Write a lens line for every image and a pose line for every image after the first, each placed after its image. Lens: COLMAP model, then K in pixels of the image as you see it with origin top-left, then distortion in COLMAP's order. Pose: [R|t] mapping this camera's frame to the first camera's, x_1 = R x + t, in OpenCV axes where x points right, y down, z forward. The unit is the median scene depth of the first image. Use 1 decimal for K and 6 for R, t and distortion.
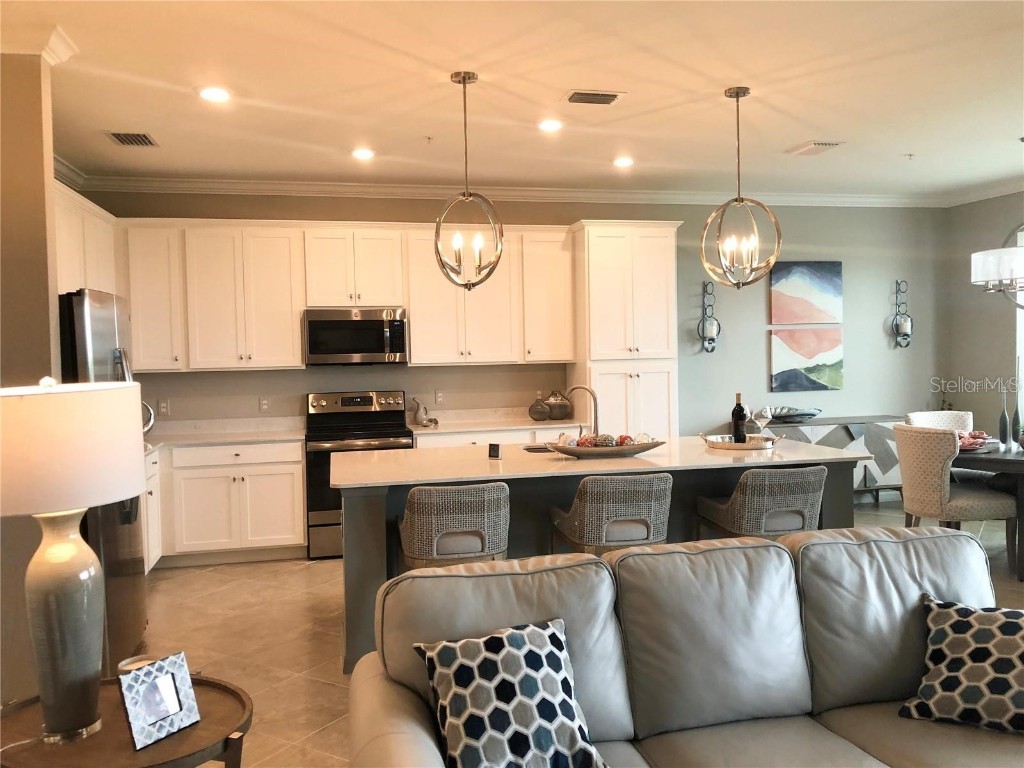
lens RADIAL K [[859.1, 0, 512.0], [0, 859.1, 384.0], [0, 0, 1]] dist [0.038736, -0.001915]
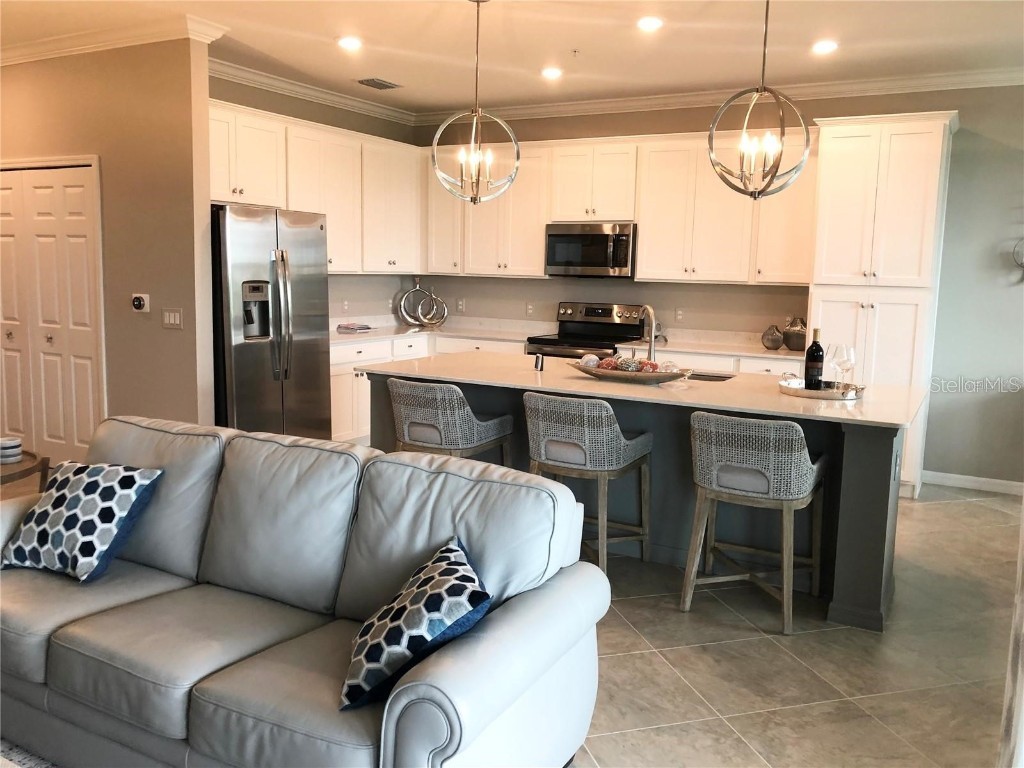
lens RADIAL K [[859.1, 0, 512.0], [0, 859.1, 384.0], [0, 0, 1]] dist [0.038736, -0.001915]
pose [[0.718226, 0.132214, -0.683133, 0.437596], [-0.066278, 0.990317, 0.121984, -0.013243], [0.692646, -0.042335, 0.720035, 0.153757]]
